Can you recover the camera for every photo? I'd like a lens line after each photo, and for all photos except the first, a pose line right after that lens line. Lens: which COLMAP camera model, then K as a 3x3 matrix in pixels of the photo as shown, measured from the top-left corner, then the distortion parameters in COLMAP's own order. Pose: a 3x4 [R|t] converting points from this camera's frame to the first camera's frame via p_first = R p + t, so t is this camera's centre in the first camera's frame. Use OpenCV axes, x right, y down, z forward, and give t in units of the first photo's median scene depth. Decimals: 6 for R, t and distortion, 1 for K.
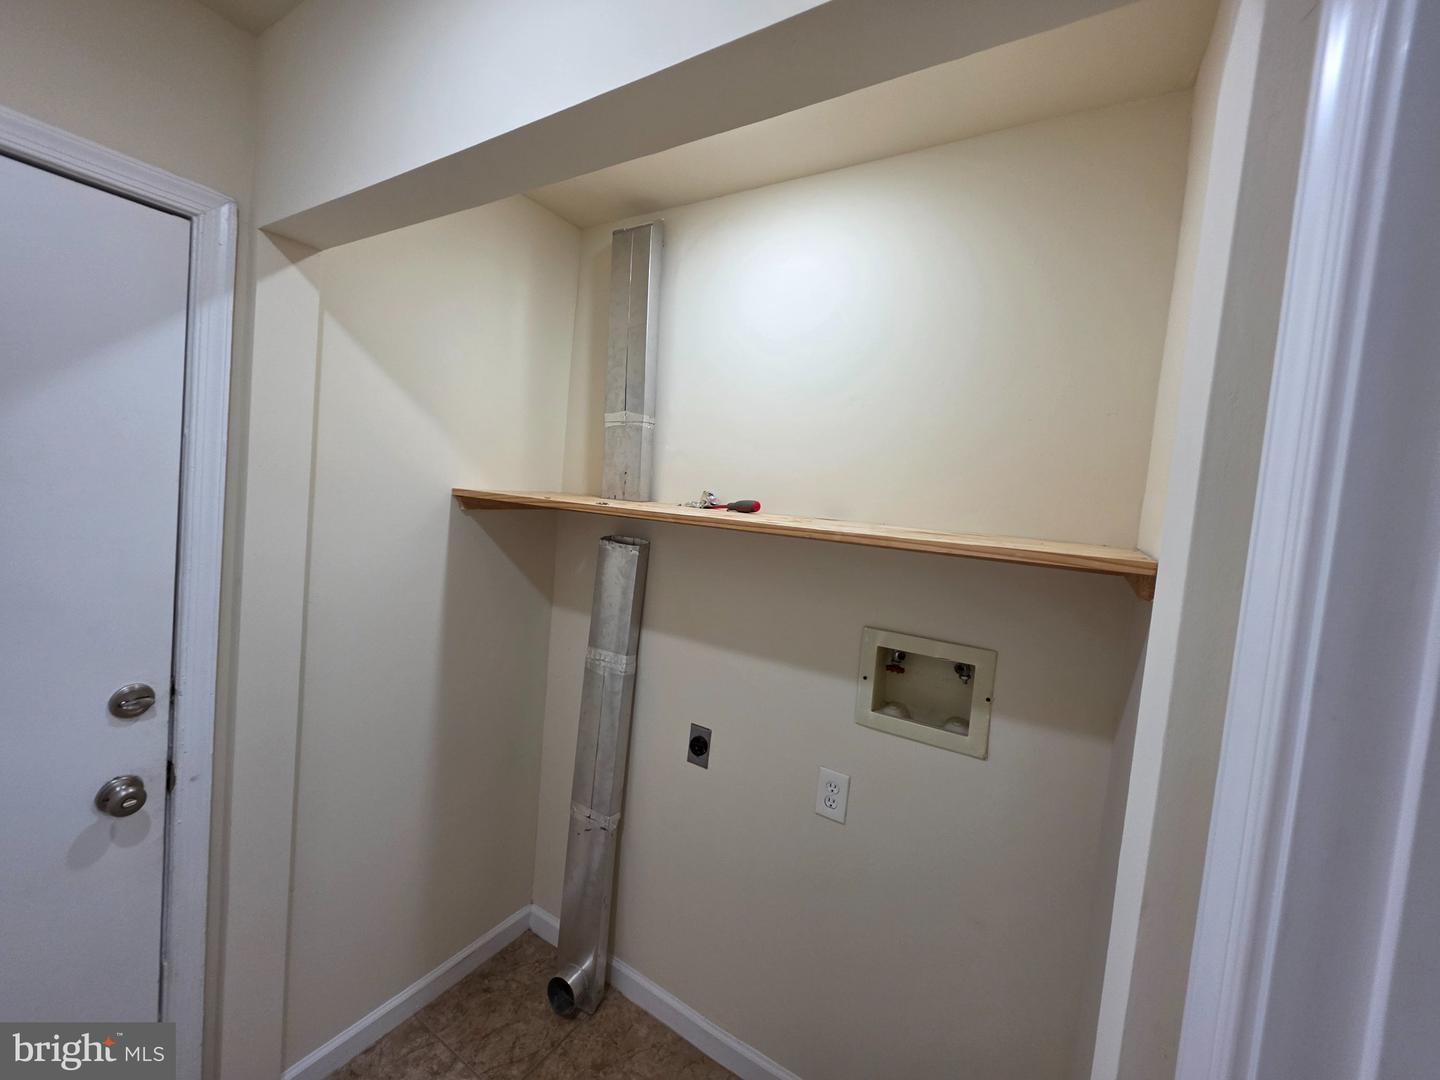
lens RADIAL K [[580.3, 0, 714.0], [0, 580.3, 526.5], [0, 0, 1]] dist [-0.002892, -0.000361]
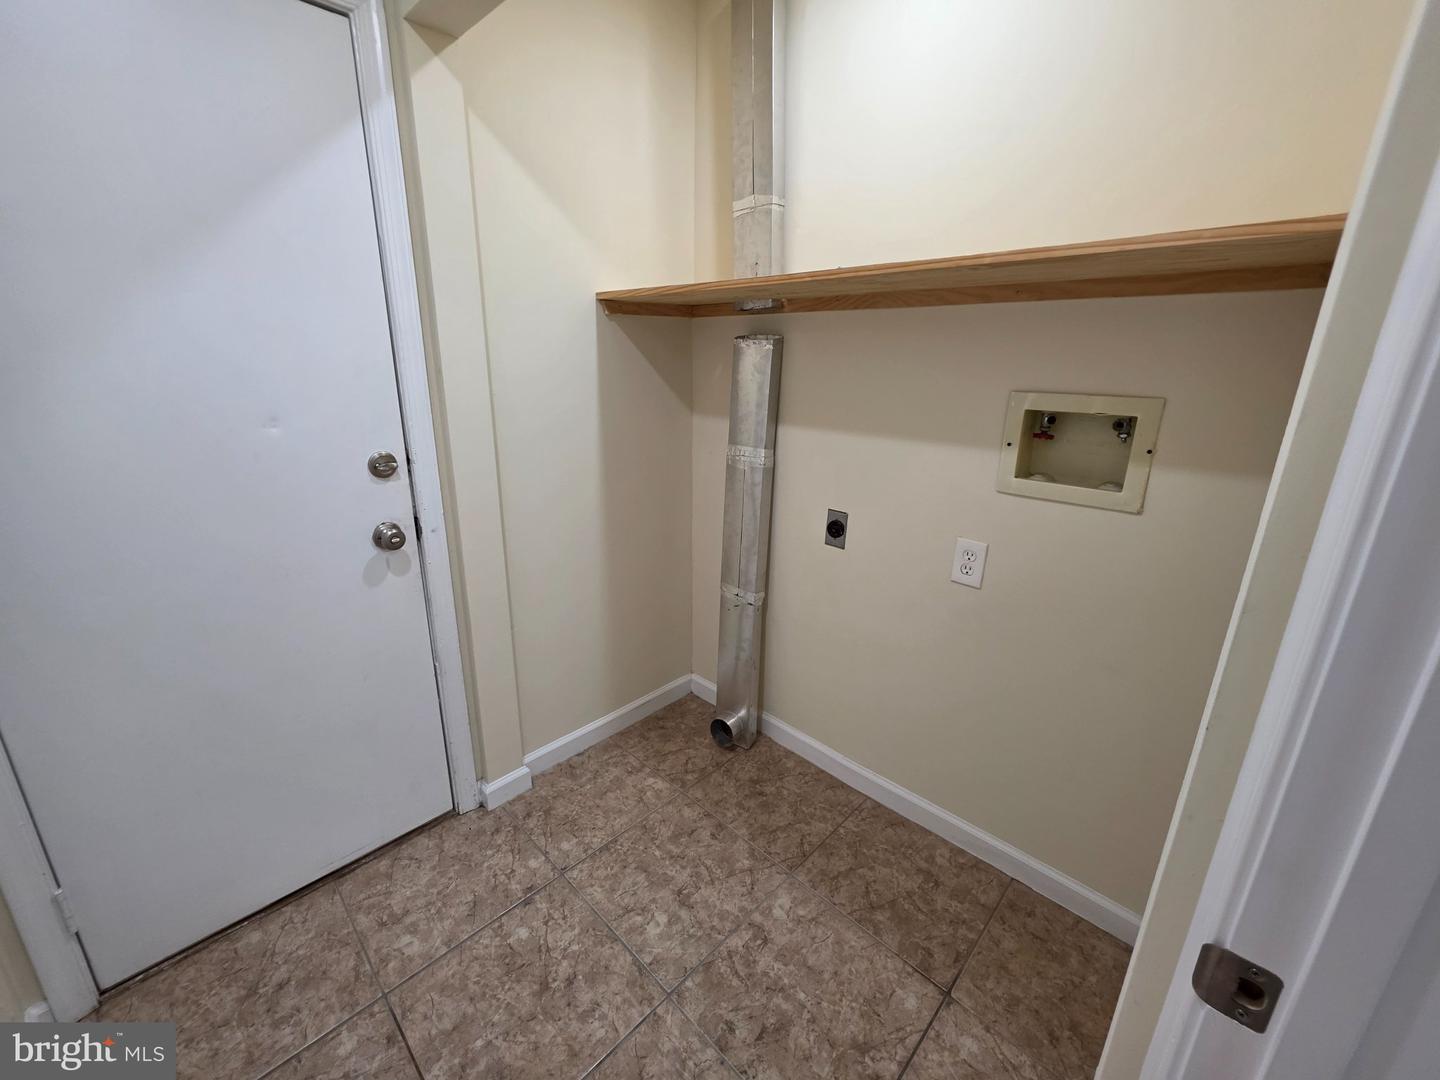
lens RADIAL K [[580.3, 0, 714.0], [0, 580.3, 526.5], [0, 0, 1]] dist [-0.002892, -0.000361]
pose [[0.975062, -0.008483, -0.221770, -0.007898], [0.057839, 0.974450, 0.217028, 0.126796], [0.214263, -0.224443, 0.950640, -0.056173]]
